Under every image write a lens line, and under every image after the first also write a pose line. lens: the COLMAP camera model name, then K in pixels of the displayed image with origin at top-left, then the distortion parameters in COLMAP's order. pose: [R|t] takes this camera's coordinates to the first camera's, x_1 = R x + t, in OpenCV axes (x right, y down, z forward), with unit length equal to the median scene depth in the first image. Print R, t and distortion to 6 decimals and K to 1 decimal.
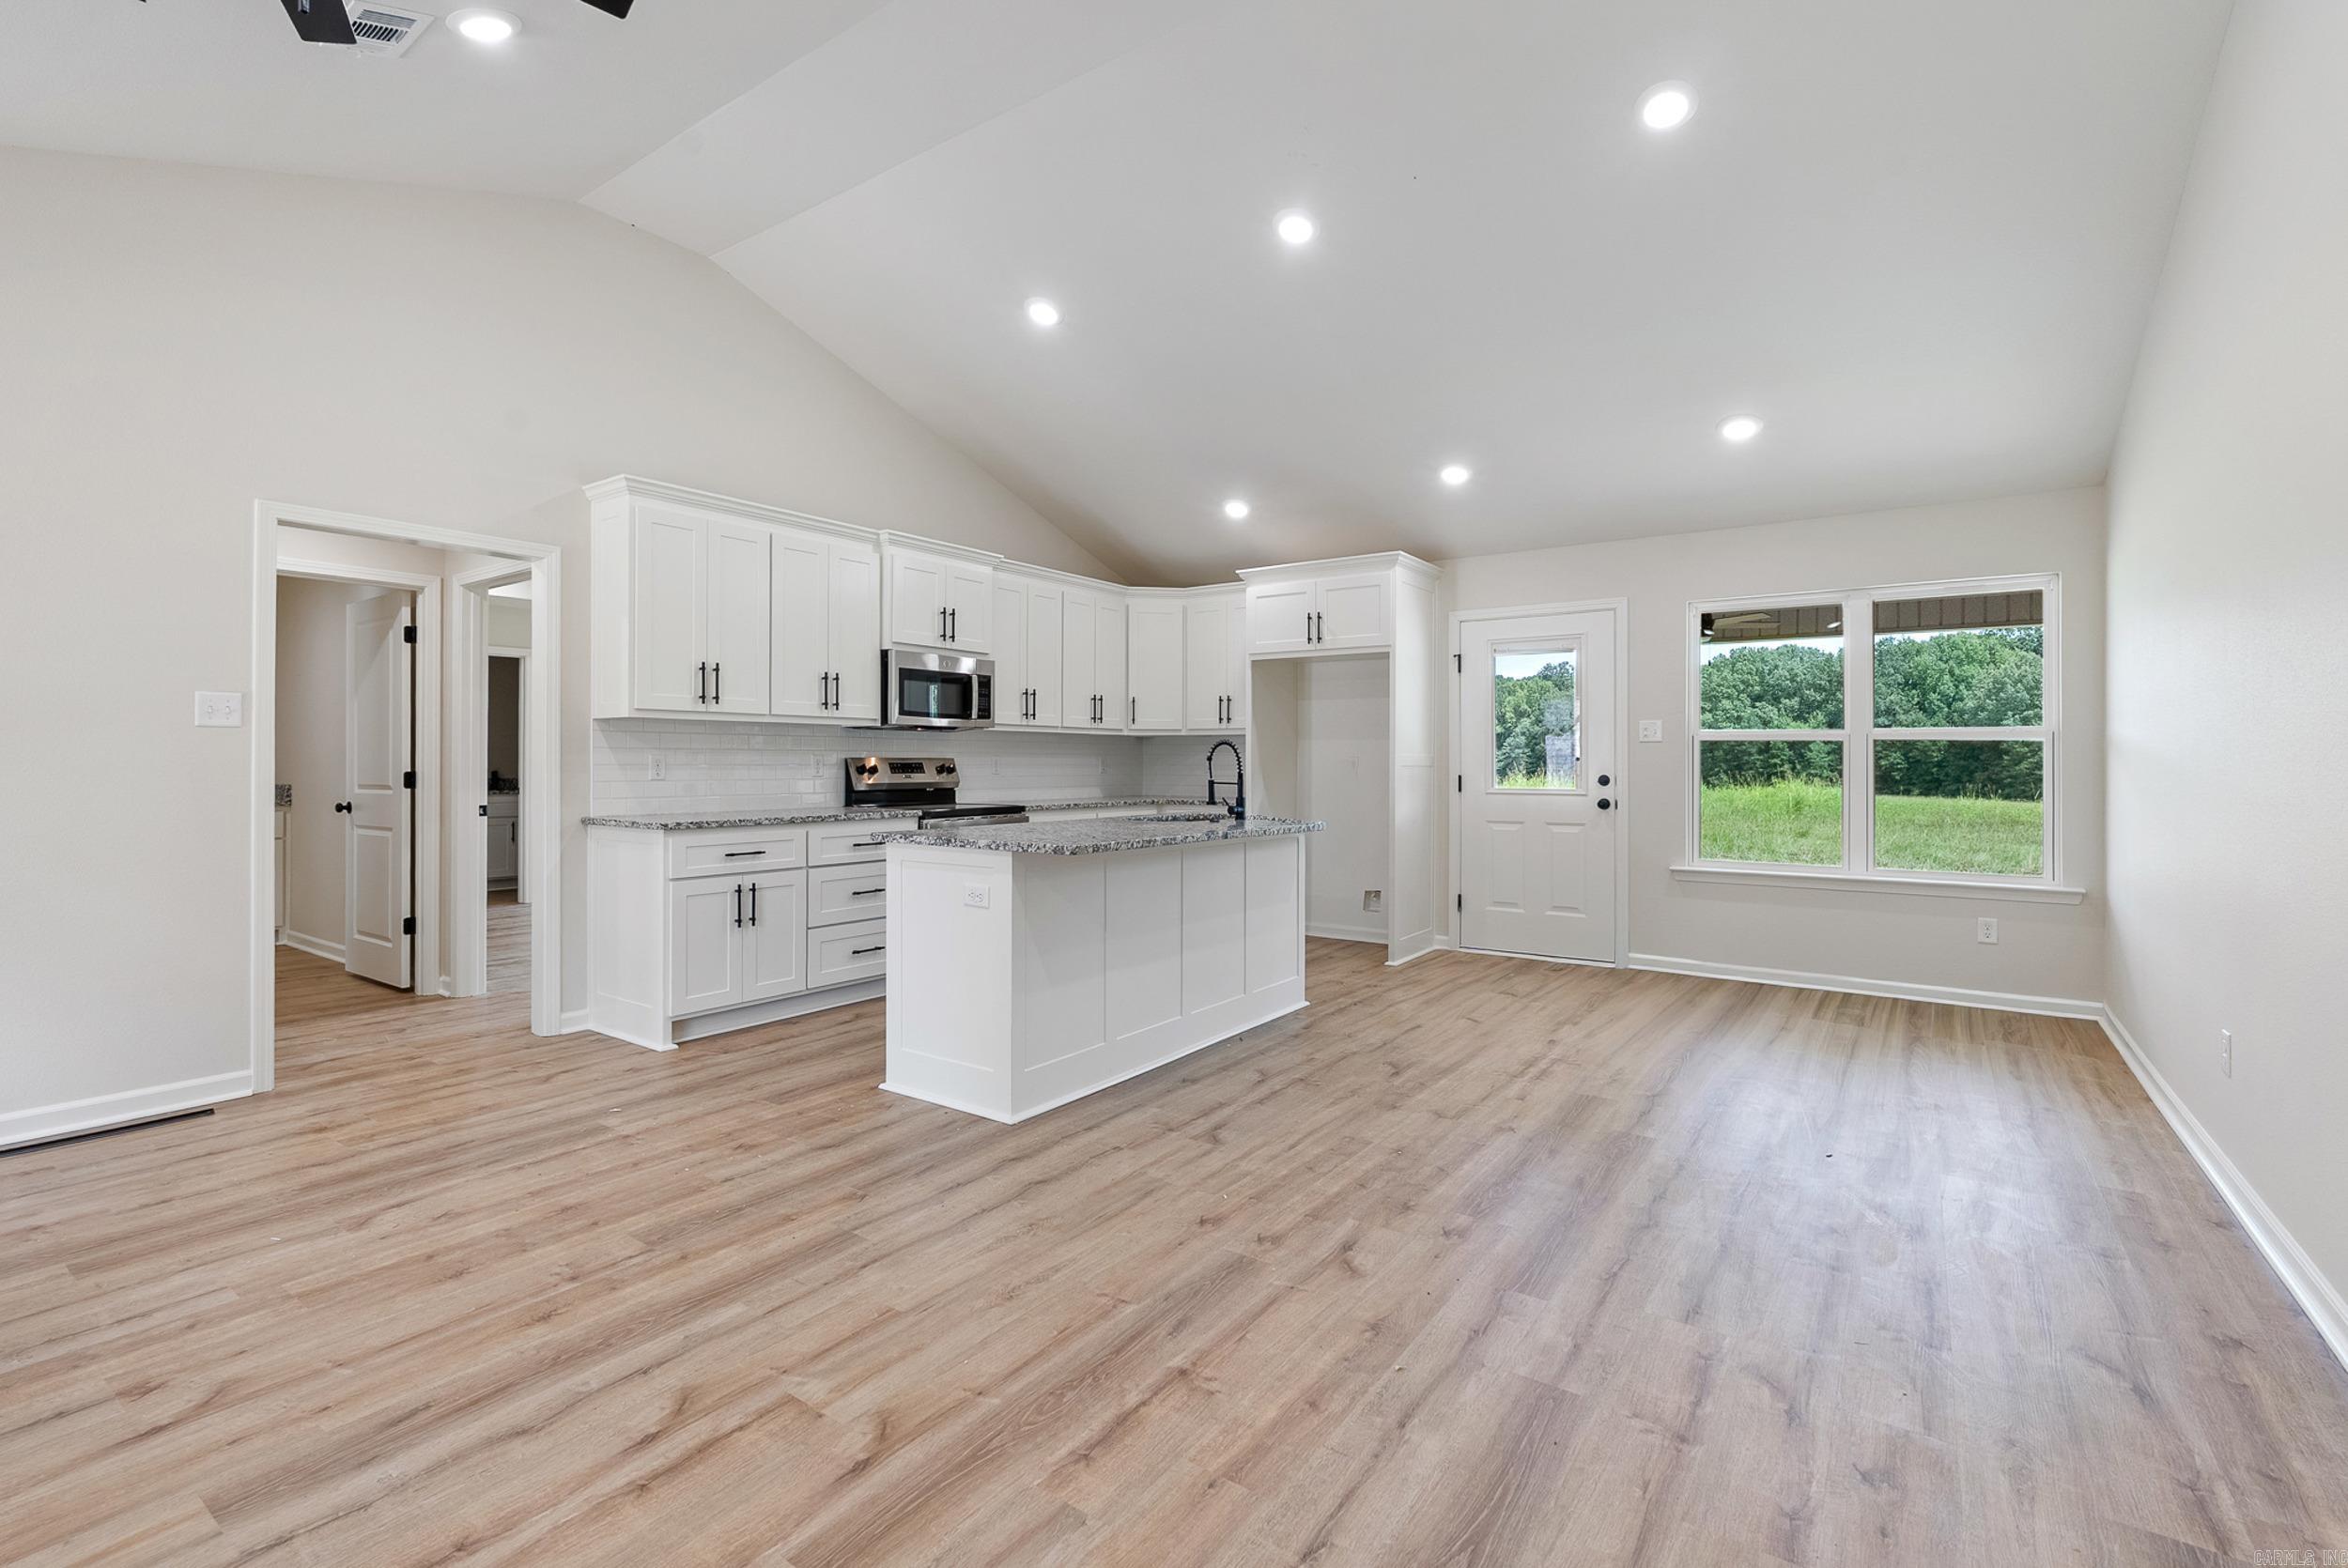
lens RADIAL K [[1043.9, 0, 1176.6], [0, 1043.9, 754.5], [0, 0, 1]] dist [-0.005722, 0.001112]
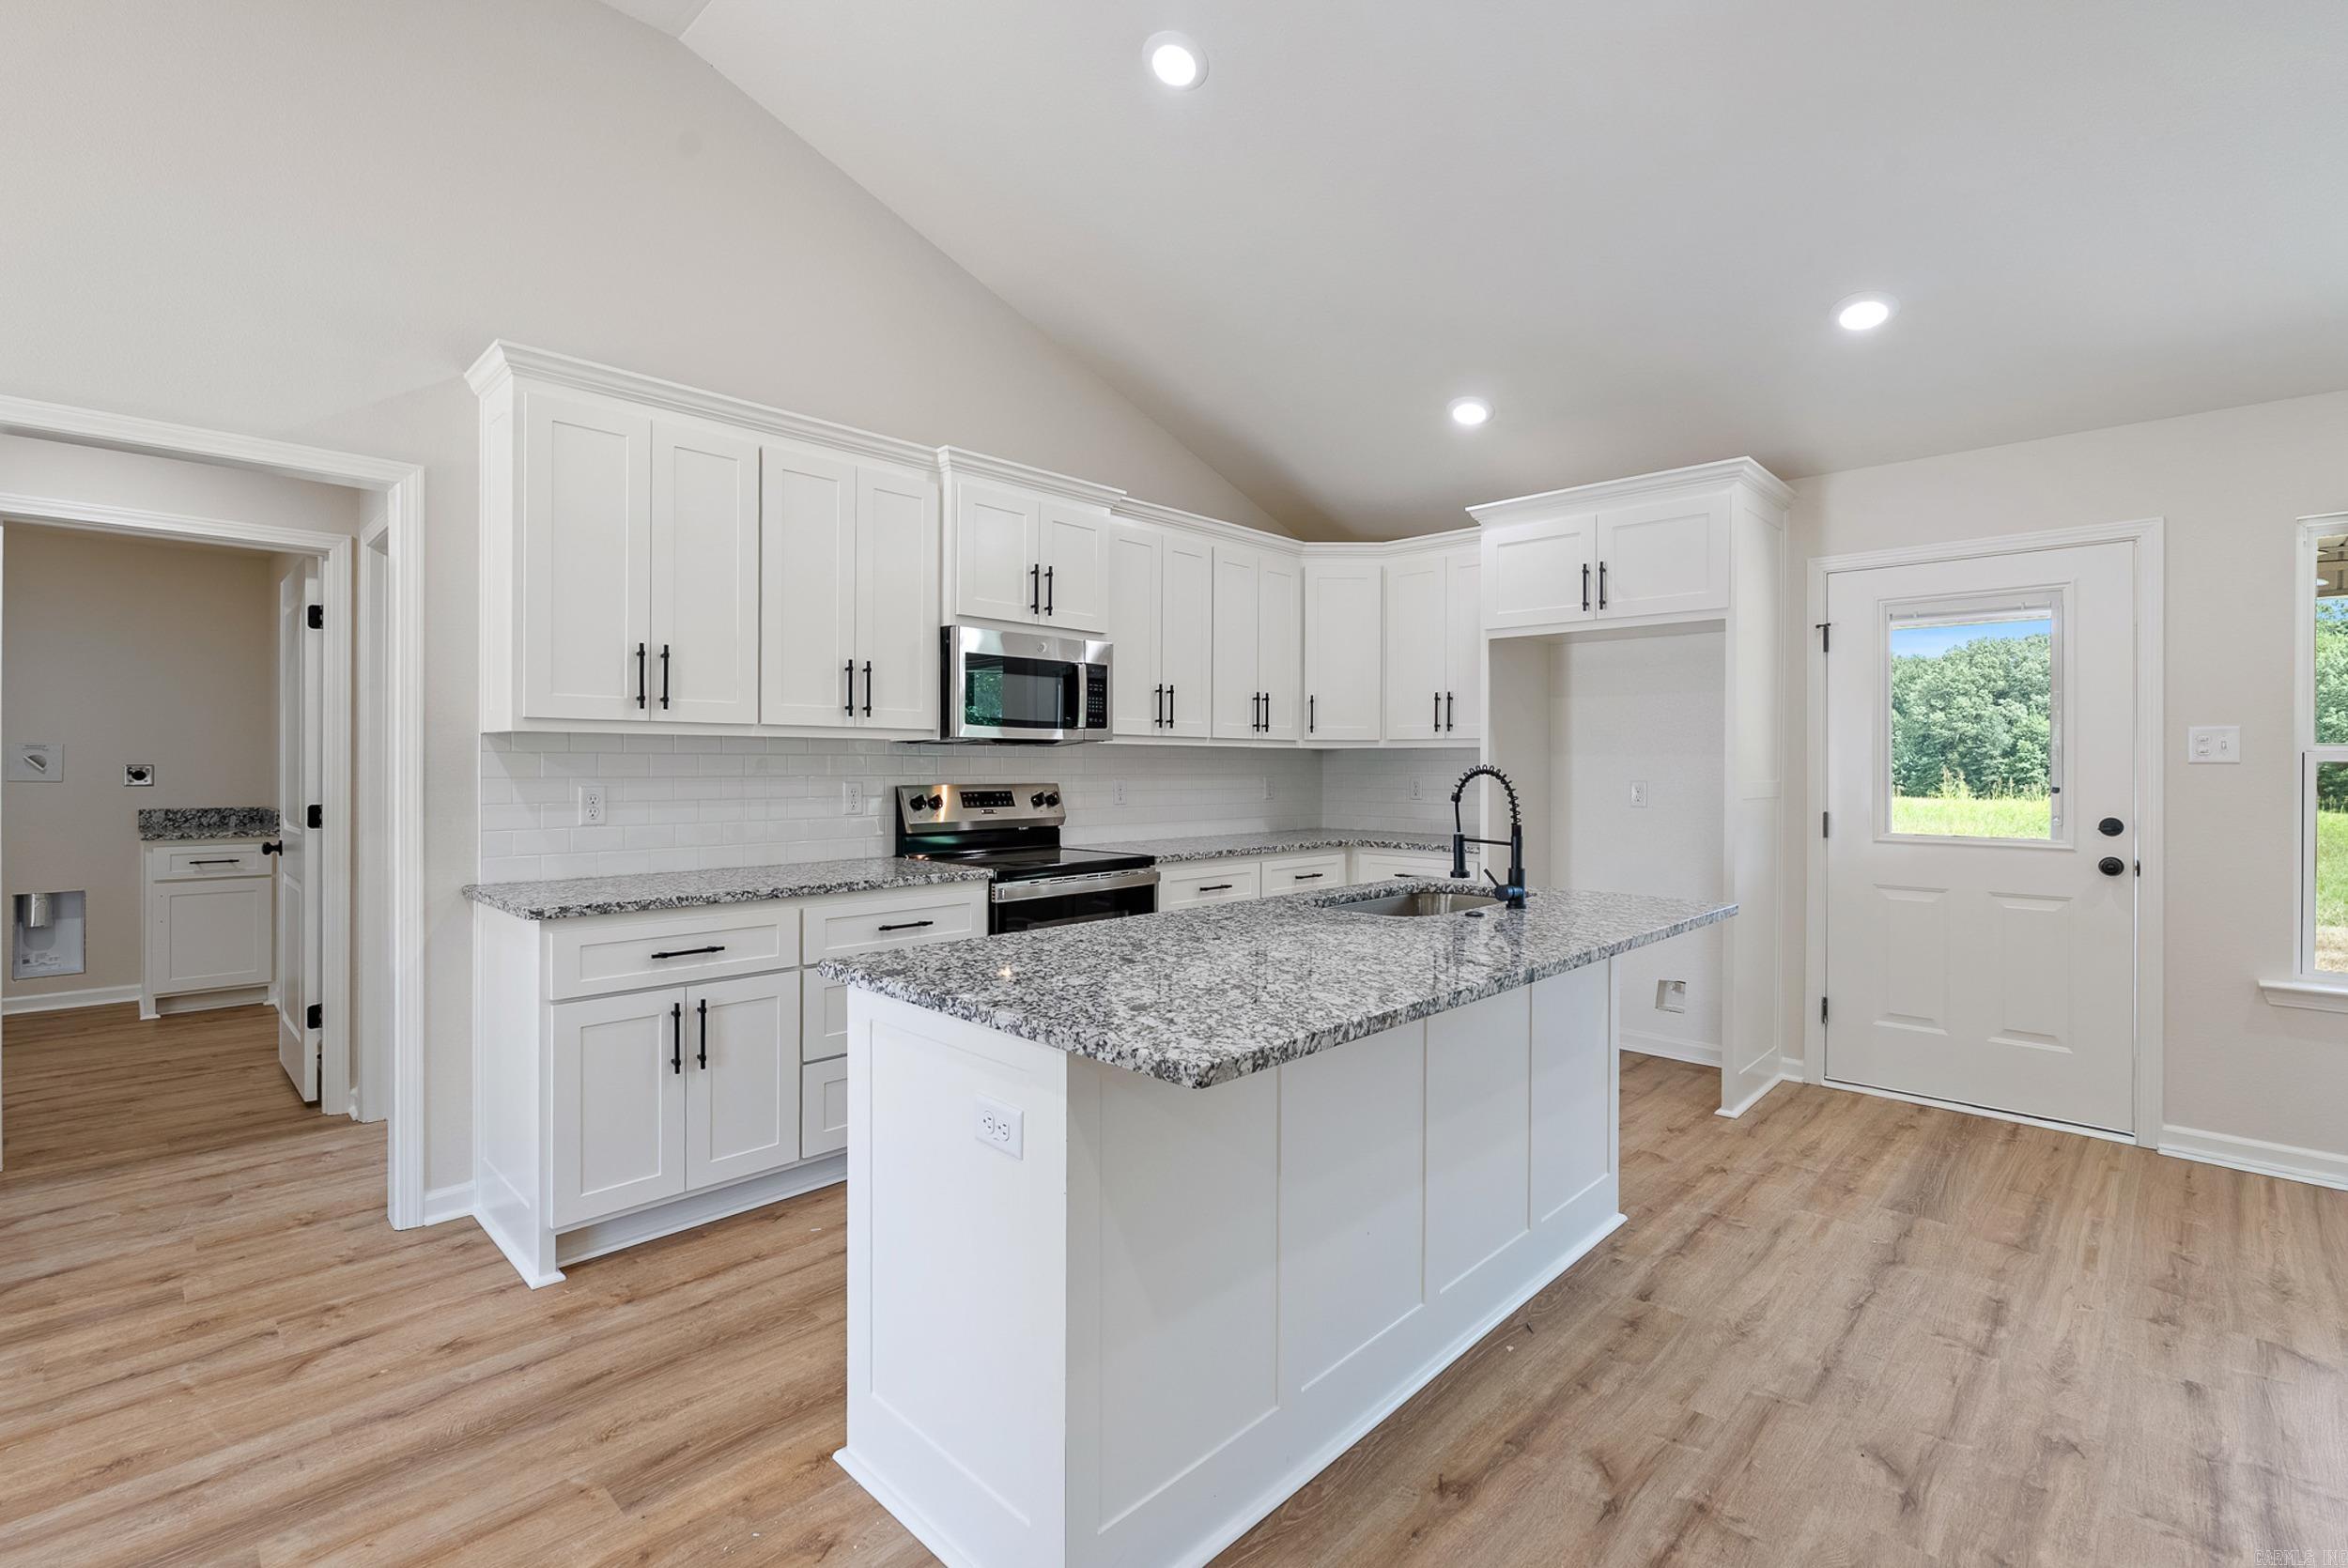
lens RADIAL K [[1043.9, 0, 1175.3], [0, 1043.9, 766.6], [0, 0, 1]] dist [-0.005722, 0.001112]
pose [[0.987699, 0.001913, -0.156355, -0.032388], [-0.000454, 0.999956, 0.009363, -0.019045], [0.156366, -0.009177, 0.987657, 0.414903]]
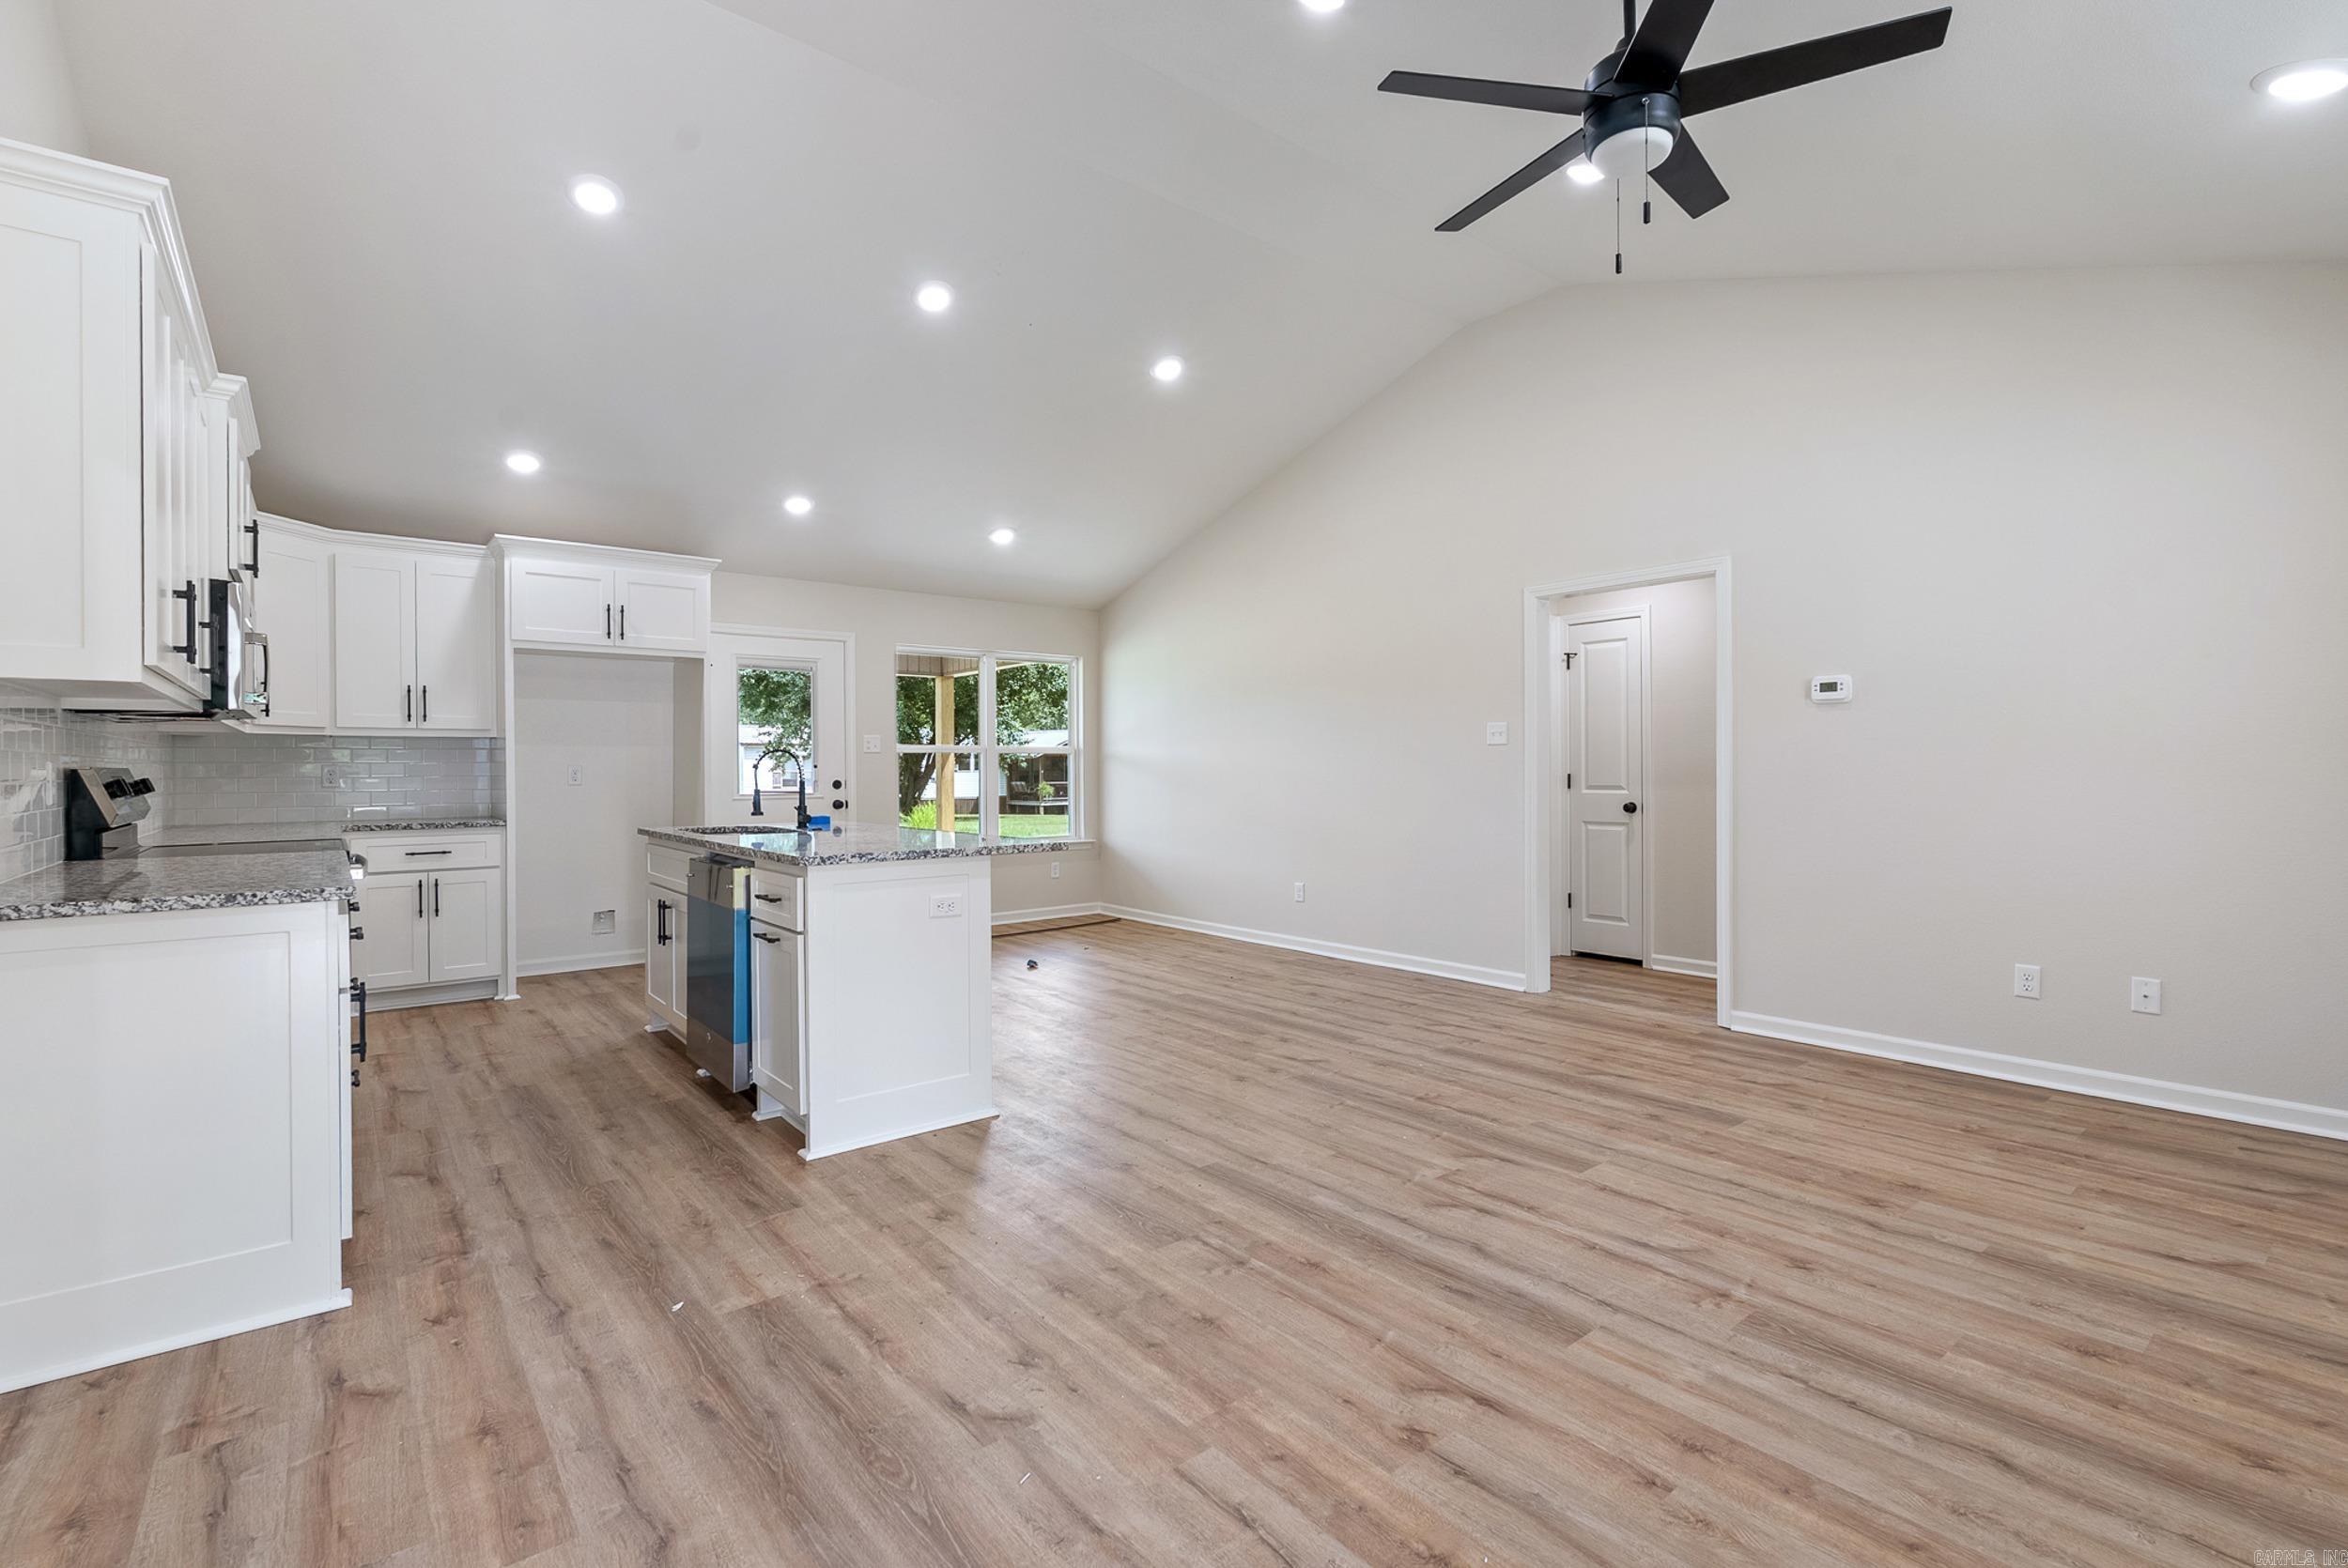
lens RADIAL K [[1043.9, 0, 1166.9], [0, 1043.9, 770.1], [0, 0, 1]] dist [-0.005722, 0.001112]
pose [[0.277641, -0.005736, 0.960668, -0.796381], [-0.001469, 0.999978, 0.006396, 0.000186], [-0.960684, -0.003187, 0.277627, 0.387357]]
